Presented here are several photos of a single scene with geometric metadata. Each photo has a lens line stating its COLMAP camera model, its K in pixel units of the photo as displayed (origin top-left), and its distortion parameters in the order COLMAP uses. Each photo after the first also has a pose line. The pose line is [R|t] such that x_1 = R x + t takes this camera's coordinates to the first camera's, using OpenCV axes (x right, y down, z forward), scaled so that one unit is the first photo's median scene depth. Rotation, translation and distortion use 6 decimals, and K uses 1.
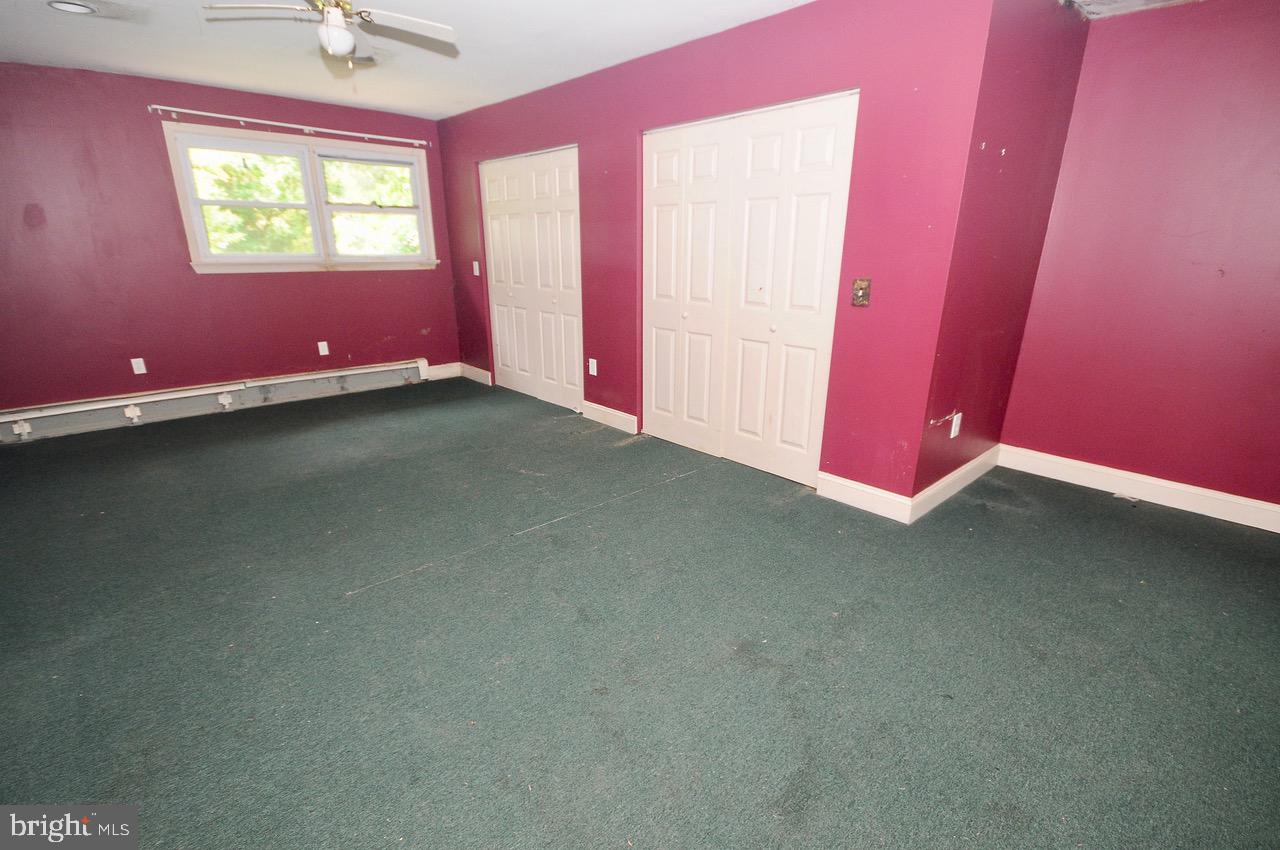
lens RADIAL K [[569.1, 0, 649.7], [0, 569.1, 437.9], [0, 0, 1]] dist [-0.001927, -0.000585]
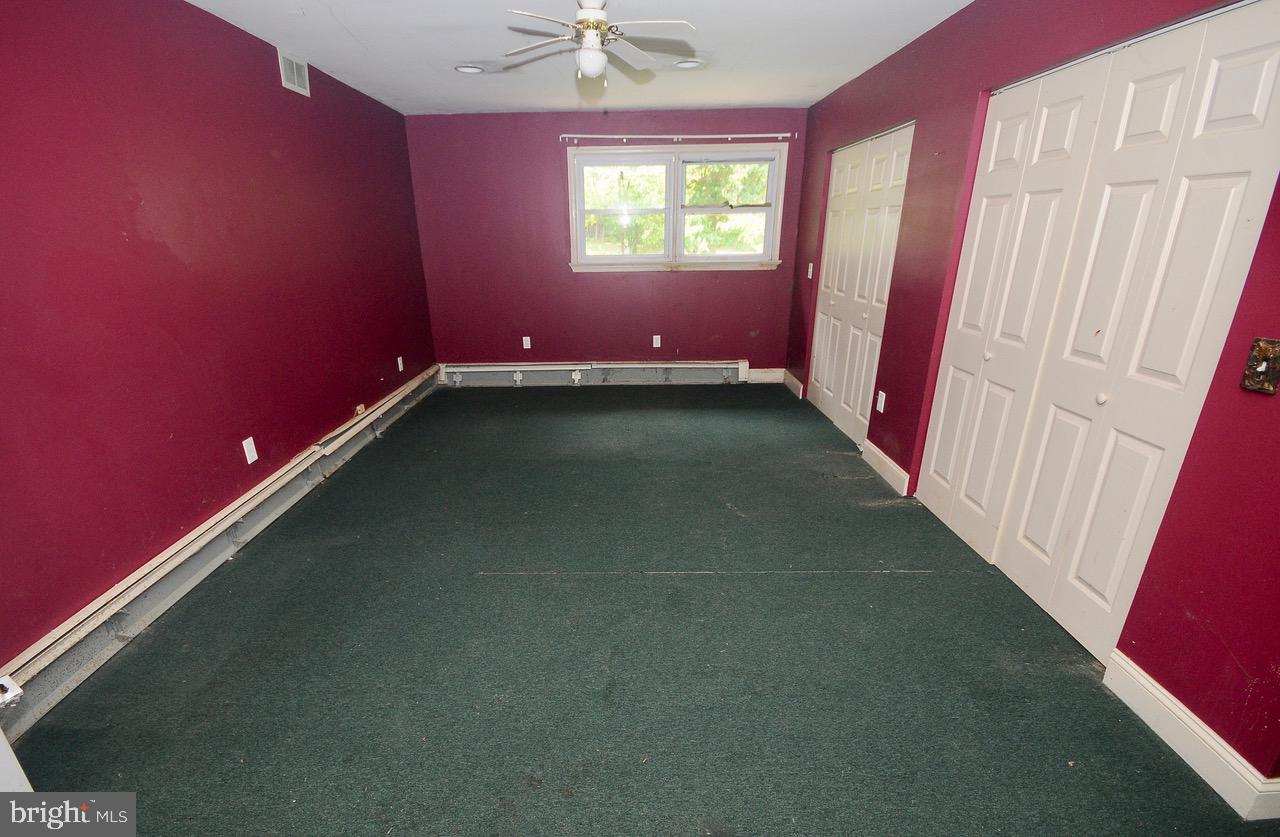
lens RADIAL K [[576.5, 0, 636.6], [0, 576.5, 465.1], [0, 0, 1]] dist [-0.011469, -0.000347]
pose [[0.731509, 0.241401, -0.637668, 0.190263], [-0.201732, 0.969983, 0.135786, -0.077597], [0.651305, 0.029310, 0.758250, 0.151649]]
